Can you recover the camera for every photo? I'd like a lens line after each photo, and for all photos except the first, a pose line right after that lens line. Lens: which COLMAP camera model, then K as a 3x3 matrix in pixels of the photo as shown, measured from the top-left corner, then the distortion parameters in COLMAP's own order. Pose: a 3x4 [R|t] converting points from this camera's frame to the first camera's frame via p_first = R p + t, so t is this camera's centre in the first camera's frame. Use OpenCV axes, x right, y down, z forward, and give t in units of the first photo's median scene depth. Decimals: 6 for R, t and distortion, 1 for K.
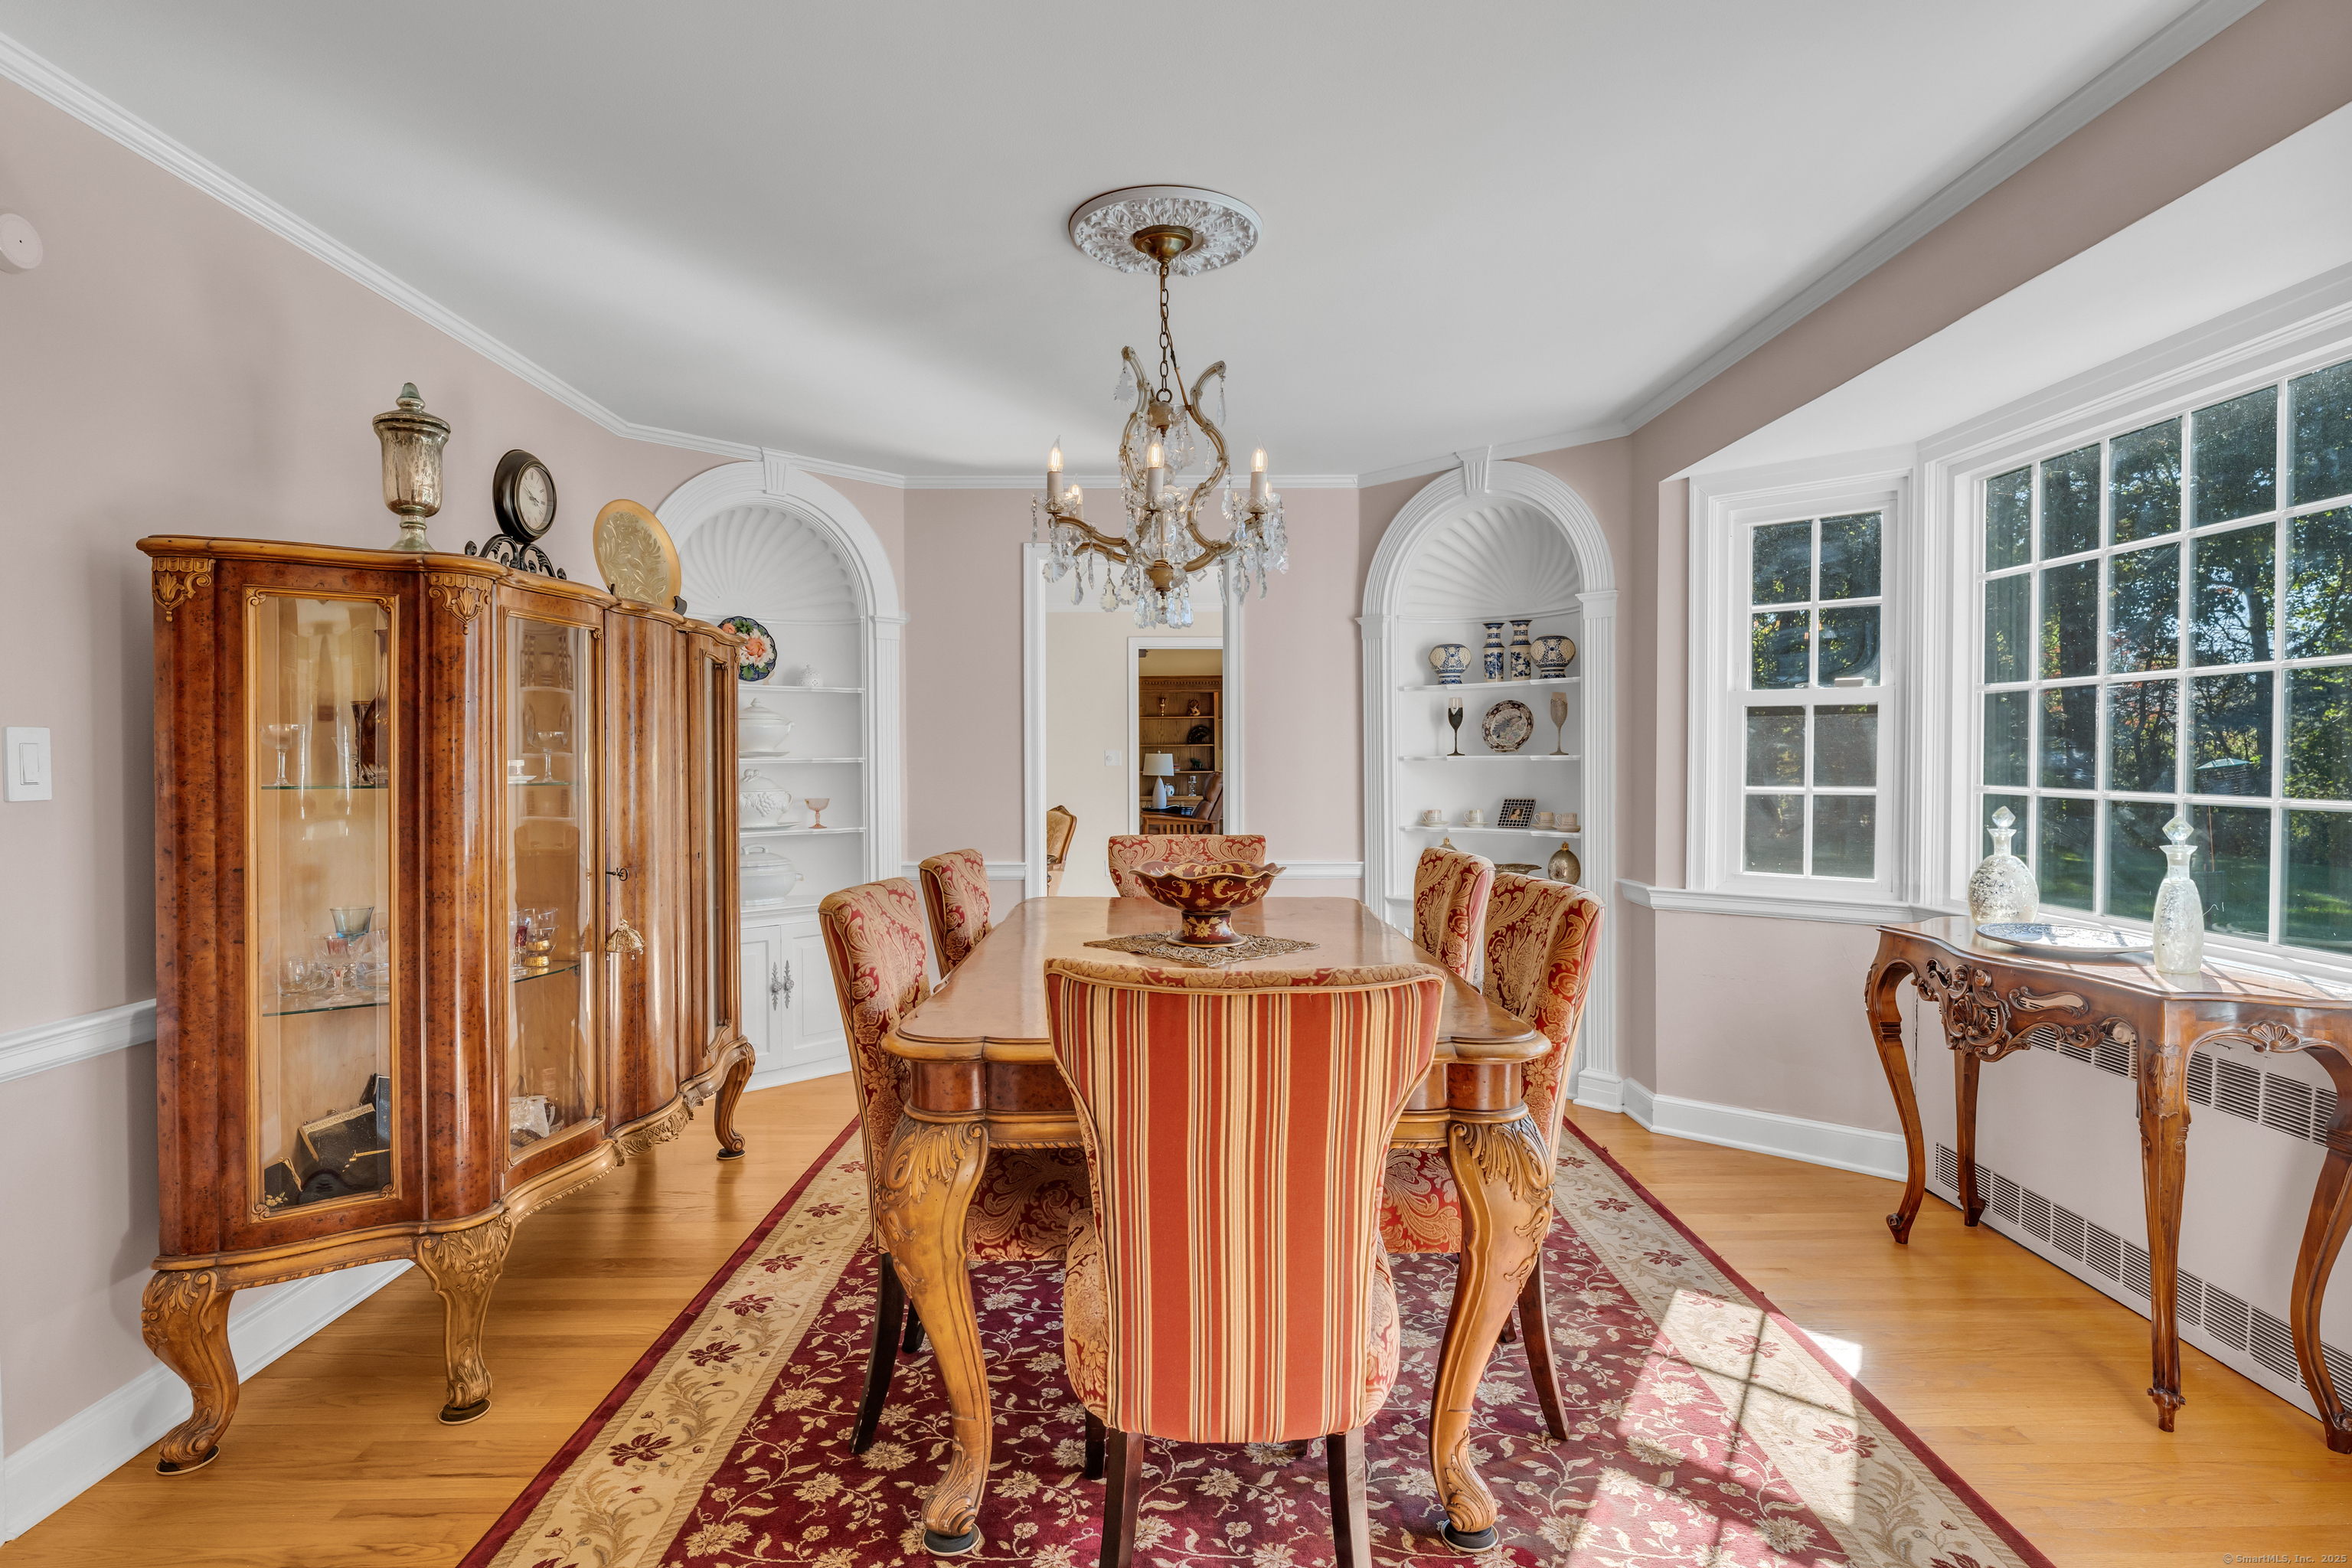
lens RADIAL K [[1170.0, 0, 1174.7], [0, 1170.0, 776.9], [0, 0, 1]] dist [-0.002133, 0.000228]
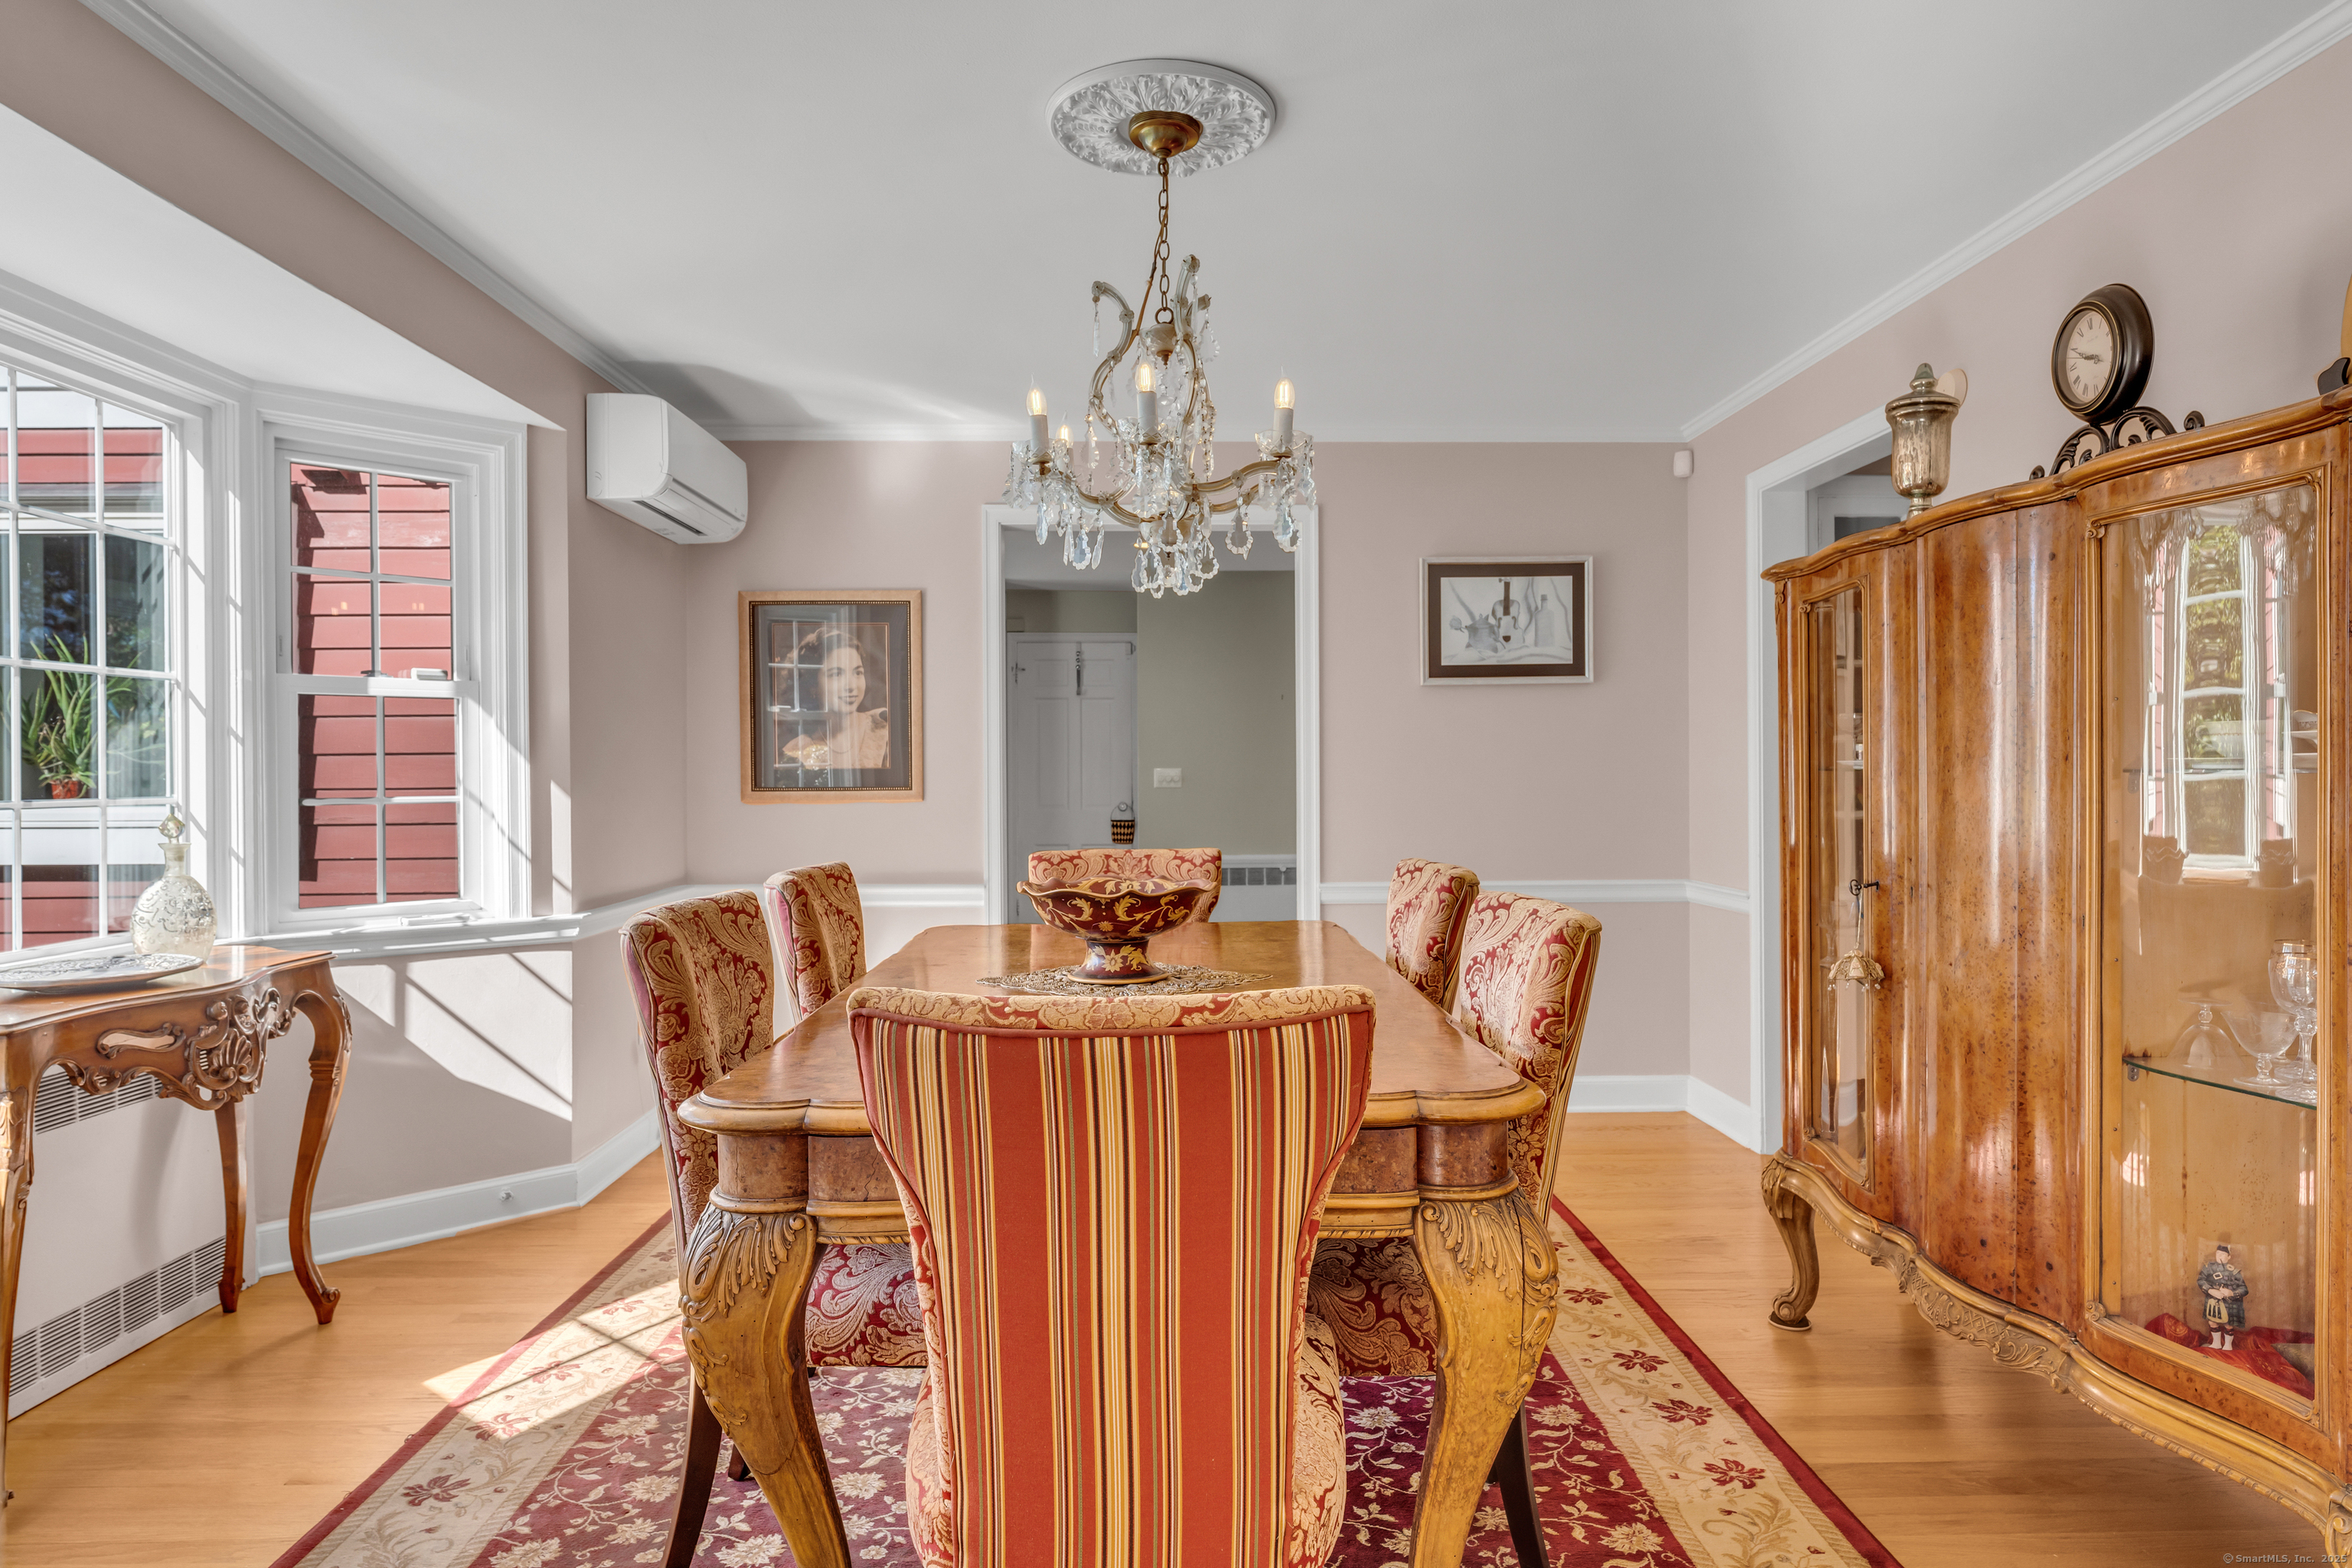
lens RADIAL K [[1170.0, 0, 1176.4], [0, 1170.0, 780.9], [0, 0, 1]] dist [-0.002133, 0.000228]
pose [[-0.999940, 0.006531, -0.008795, -0.005588], [0.006317, 0.999690, 0.024067, -0.009857], [0.008950, 0.024010, -0.999672, 1.764746]]
